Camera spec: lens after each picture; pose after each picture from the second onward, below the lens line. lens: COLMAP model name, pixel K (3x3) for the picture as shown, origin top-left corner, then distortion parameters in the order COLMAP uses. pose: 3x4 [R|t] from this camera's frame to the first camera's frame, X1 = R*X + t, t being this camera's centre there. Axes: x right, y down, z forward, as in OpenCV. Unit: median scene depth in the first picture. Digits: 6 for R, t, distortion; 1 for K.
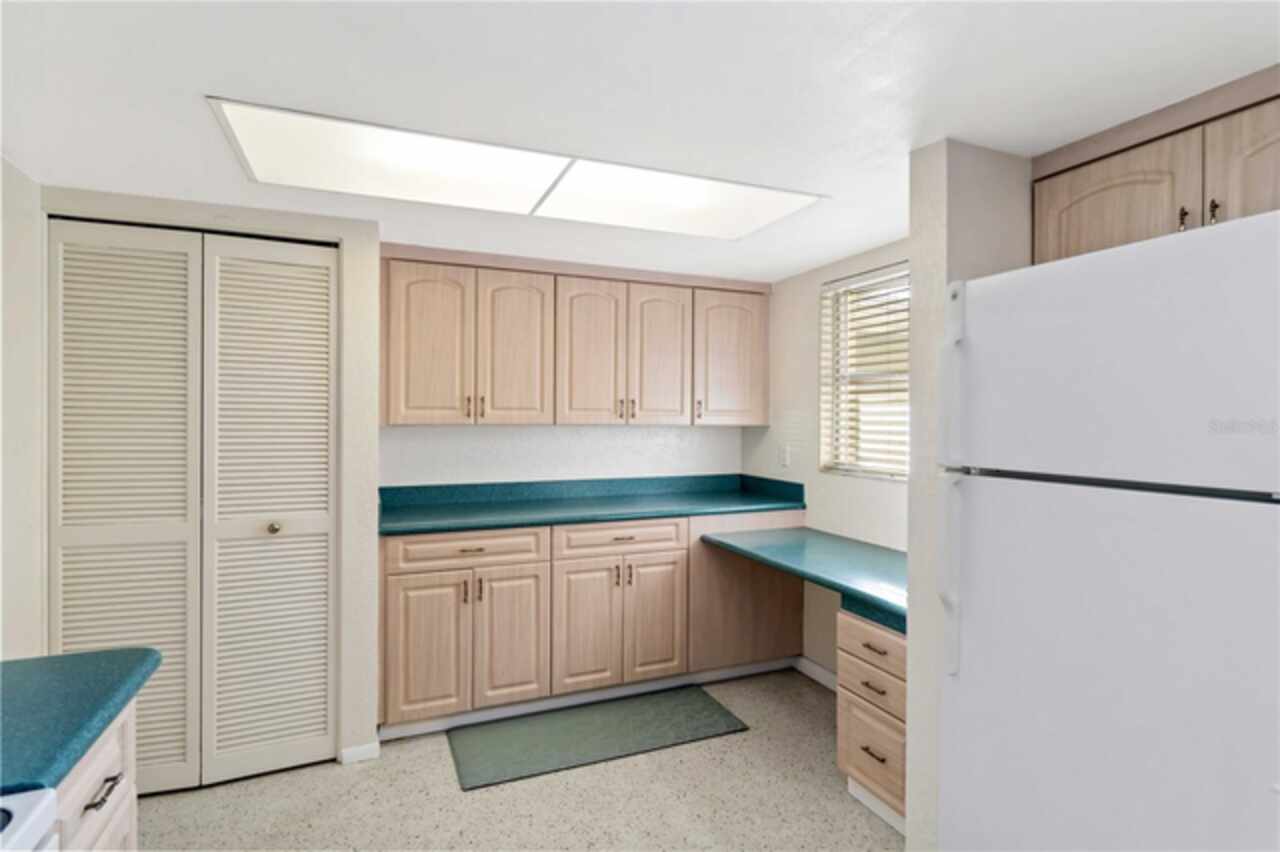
lens RADIAL K [[641.8, 0, 641.1], [0, 641.8, 422.5], [0, 0, 1]] dist [0.005806, 0.000902]
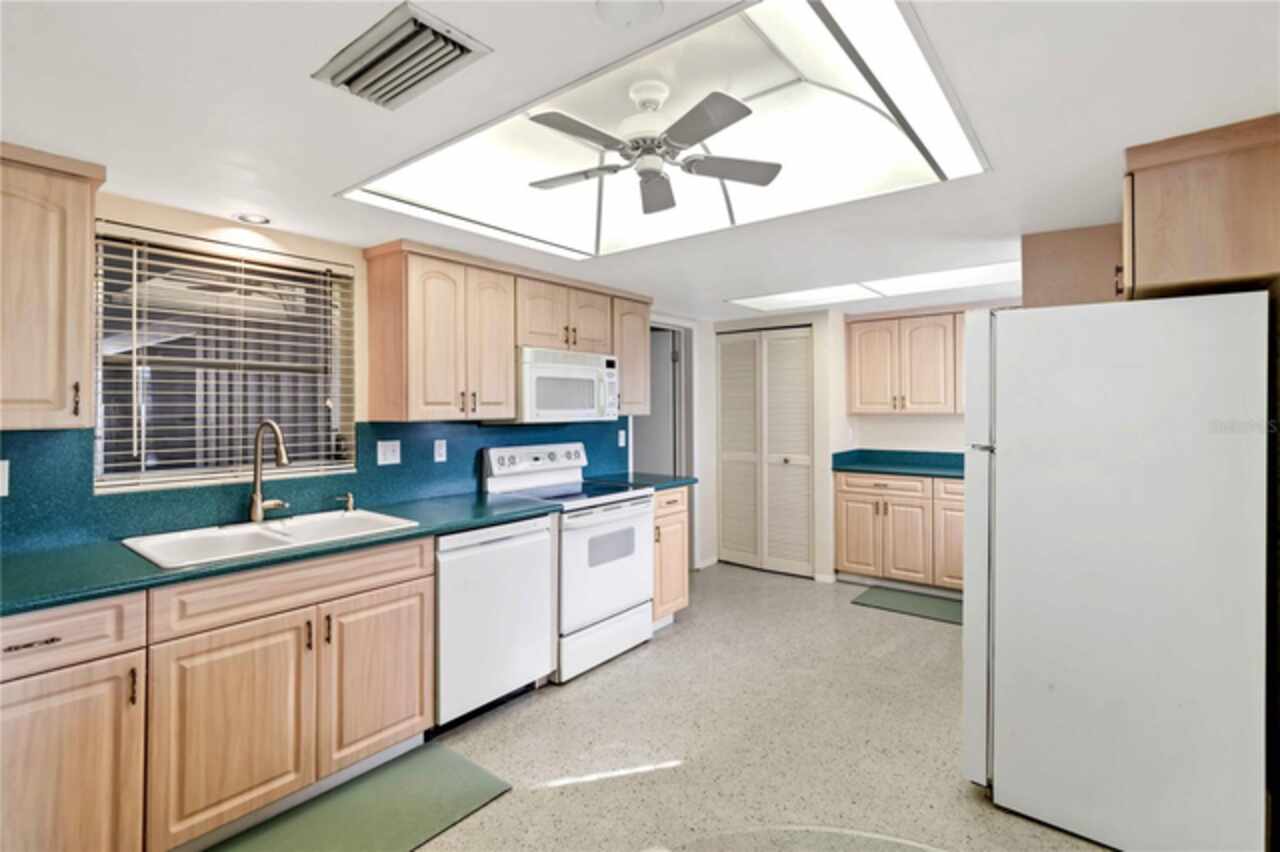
lens RADIAL K [[614.2, 0, 625.5], [0, 614.2, 401.0], [0, 0, 1]] dist [0.003262, 0.000927]
pose [[0.470360, -0.015749, -0.882334, 0.841240], [-0.001033, 0.999830, -0.018398, 0.001465], [0.882474, 0.009565, 0.470264, -0.380768]]
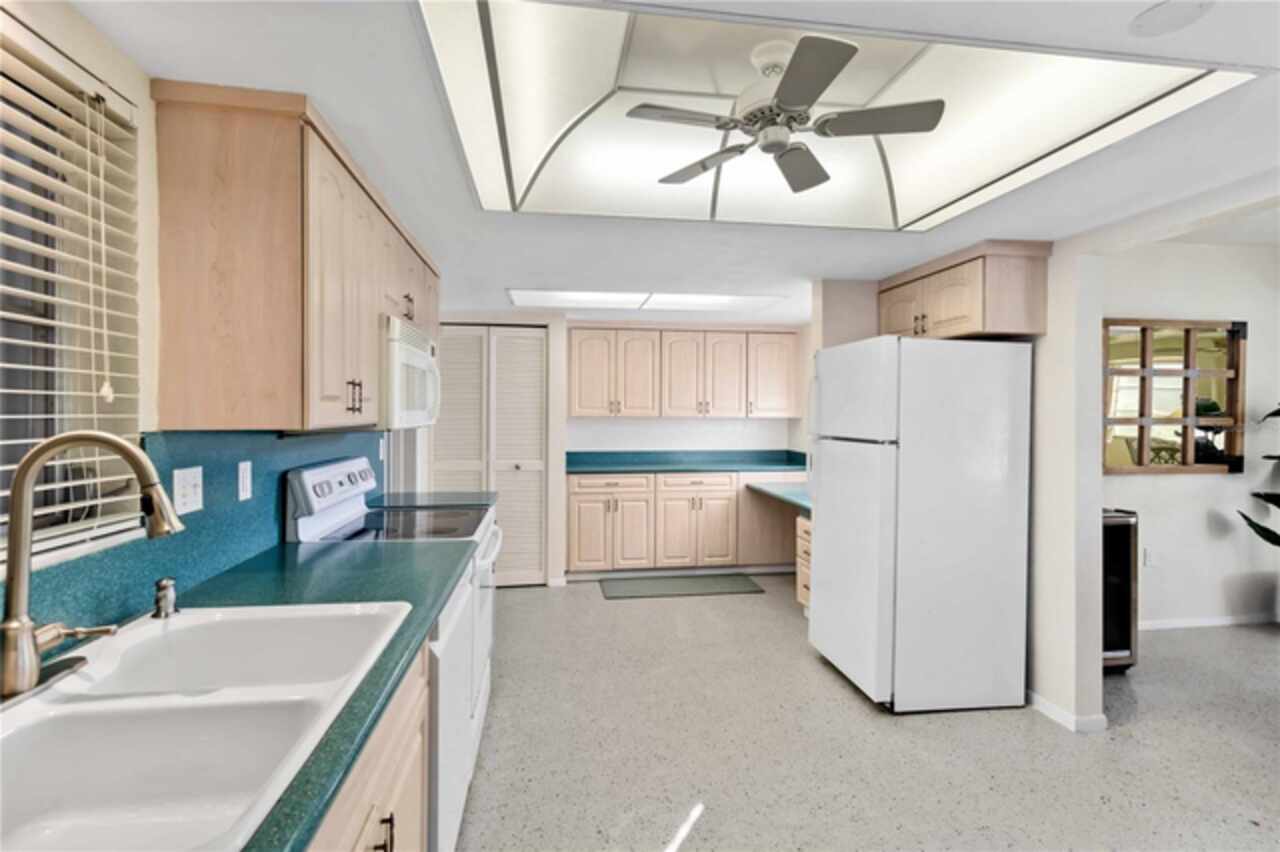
lens RADIAL K [[614.2, 0, 645.1], [0, 614.2, 416.8], [0, 0, 1]] dist [0.003262, 0.000927]
pose [[0.969247, 0.000627, -0.246089, 0.254645], [-0.001065, 0.999998, -0.001650, 0.006160], [0.246088, 0.001862, 0.969246, -0.670525]]
